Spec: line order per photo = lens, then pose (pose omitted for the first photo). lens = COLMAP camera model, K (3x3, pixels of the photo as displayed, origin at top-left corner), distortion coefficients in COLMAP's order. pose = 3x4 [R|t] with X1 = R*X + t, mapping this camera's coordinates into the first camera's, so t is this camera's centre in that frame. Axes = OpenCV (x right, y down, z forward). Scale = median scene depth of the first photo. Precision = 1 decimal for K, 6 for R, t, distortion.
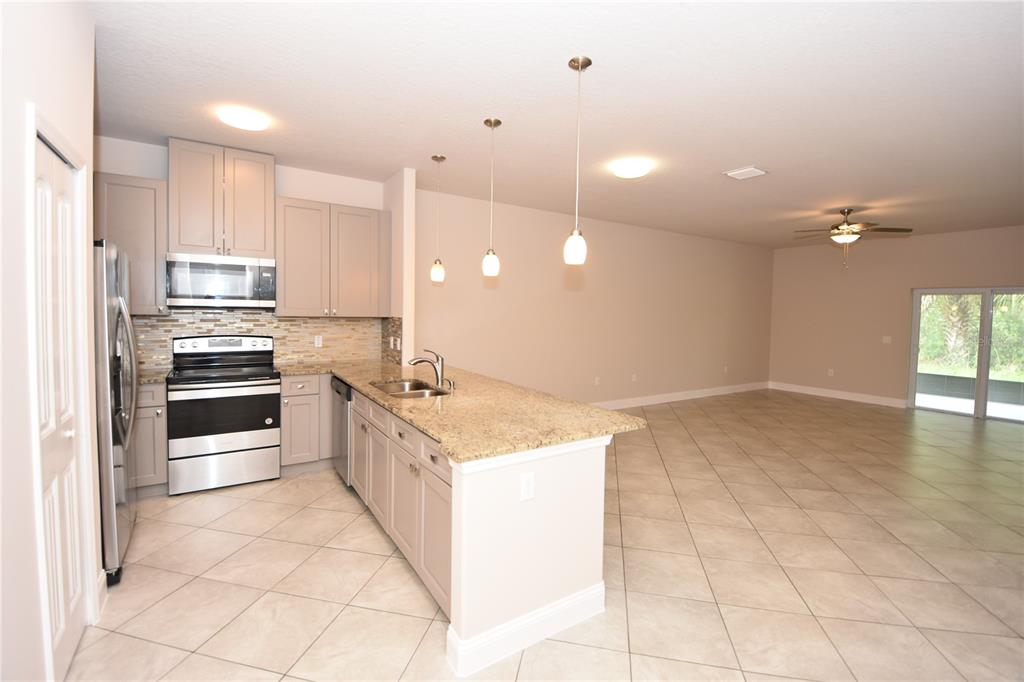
lens RADIAL K [[451.7, 0, 505.4], [0, 451.7, 333.2], [0, 0, 1]] dist [-0.009487, -0.004941]
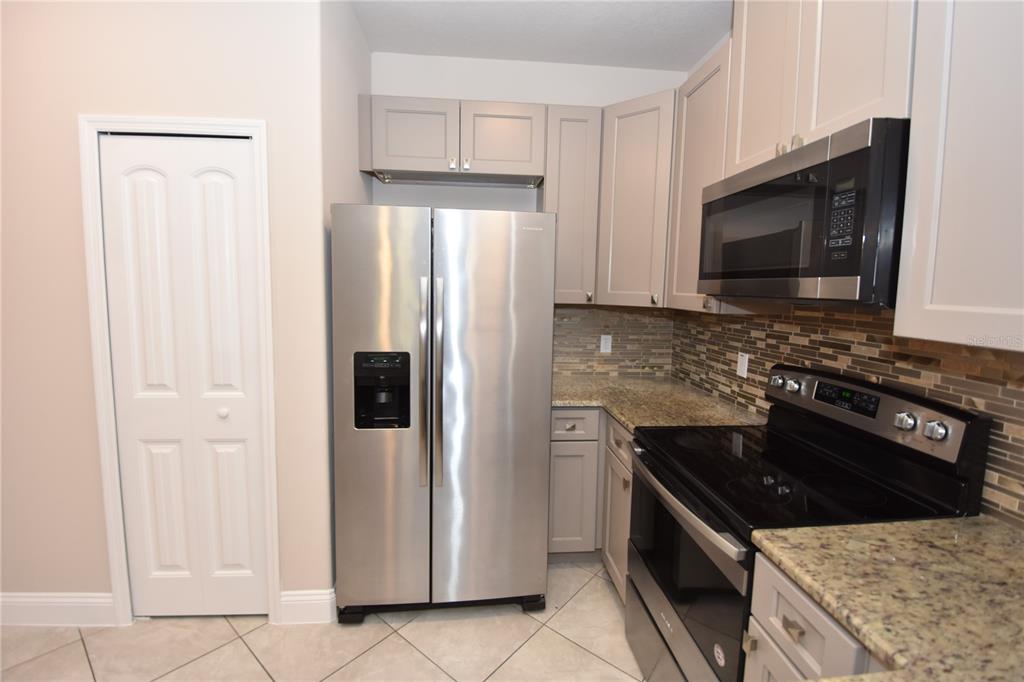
lens RADIAL K [[451.7, 0, 514.5], [0, 451.7, 332.7], [0, 0, 1]] dist [-0.009487, -0.004941]
pose [[-0.467036, 0.062326, -0.882039, -0.207941], [-0.075870, 0.991010, 0.110199, -0.060555], [0.880977, 0.118387, -0.458109, 1.098718]]
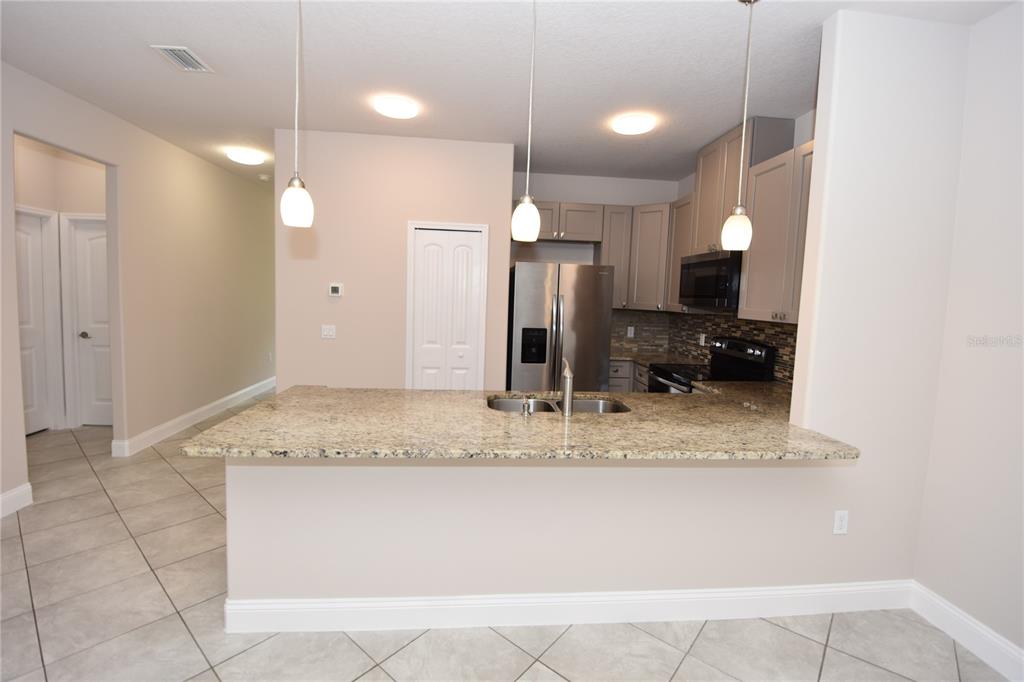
lens RADIAL K [[451.7, 0, 516.2], [0, 451.7, 332.0], [0, 0, 1]] dist [-0.009487, -0.004941]
pose [[-0.466616, 0.035049, -0.883765, 0.466612], [-0.091695, 0.991913, 0.087752, -0.055527], [0.879694, 0.121984, -0.459628, 1.218235]]
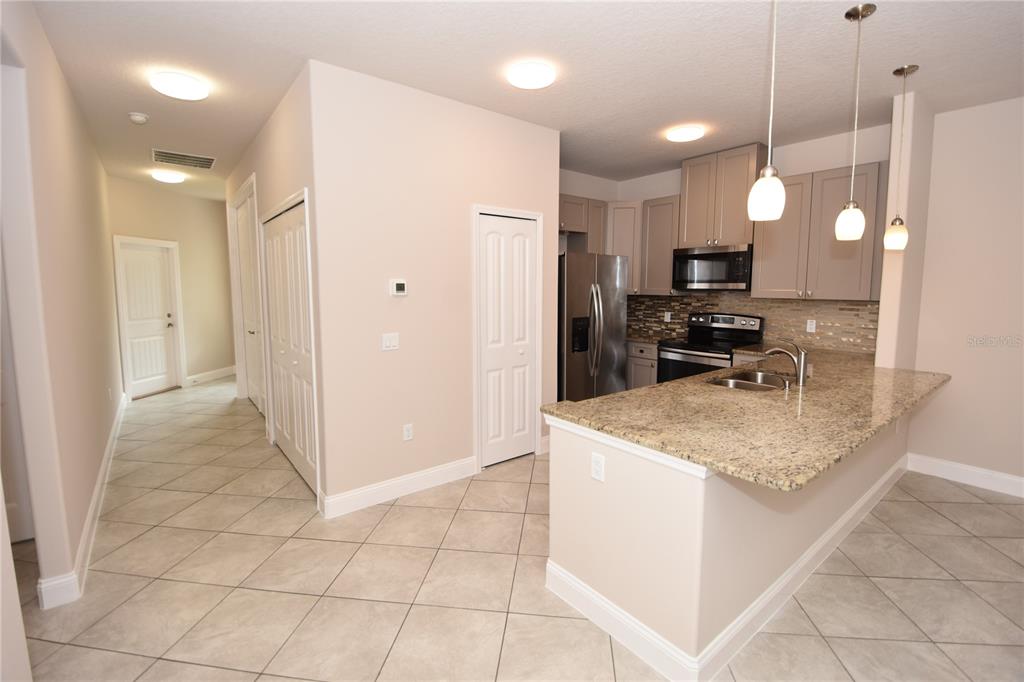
lens RADIAL K [[451.7, 0, 509.8], [0, 451.7, 329.0], [0, 0, 1]] dist [-0.009487, -0.004941]
pose [[0.085721, 0.078860, -0.993193, 0.586201], [-0.053150, 0.995805, 0.074480, -0.015324], [0.994901, 0.046404, 0.089552, 0.416560]]
